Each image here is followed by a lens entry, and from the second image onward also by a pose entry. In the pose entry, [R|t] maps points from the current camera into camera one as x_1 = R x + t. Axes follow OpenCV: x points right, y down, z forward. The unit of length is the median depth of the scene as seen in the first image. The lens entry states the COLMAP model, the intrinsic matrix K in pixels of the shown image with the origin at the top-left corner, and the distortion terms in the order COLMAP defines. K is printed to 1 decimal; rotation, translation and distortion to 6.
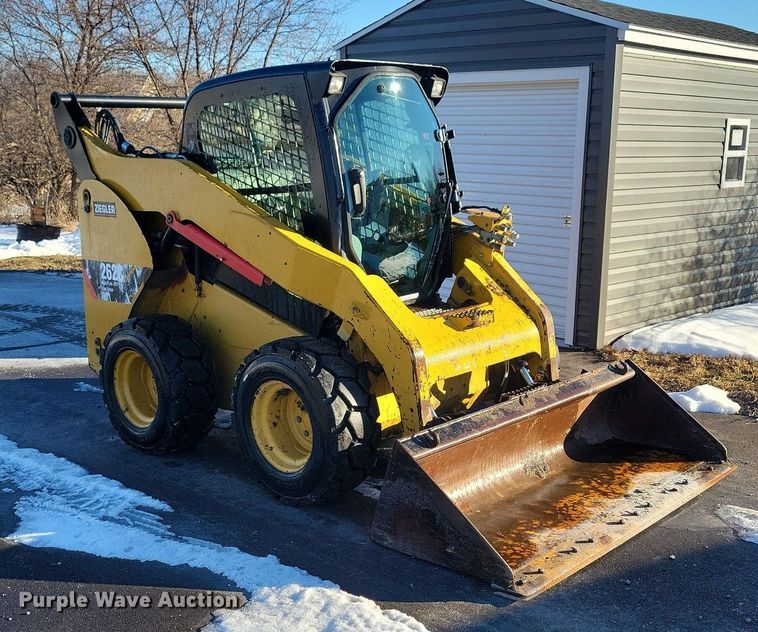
lens RADIAL K [[902.9, 0, 379.0], [0, 902.9, 316.0], [0, 0, 1]] dist [0.055634, -0.007736]
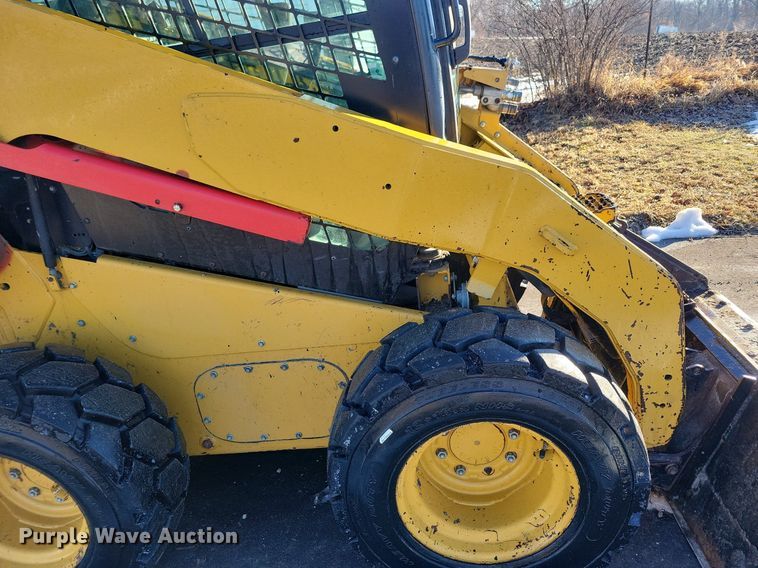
lens RADIAL K [[605.4, 0, 379.0], [0, 605.4, 284.0], [0, 0, 1]] dist [0.035548, -0.008137]
pose [[0.759005, -0.307946, 0.573656, -0.254989], [0.190403, 0.947542, 0.256730, -0.076887], [-0.622623, -0.085634, 0.777823, 0.617965]]
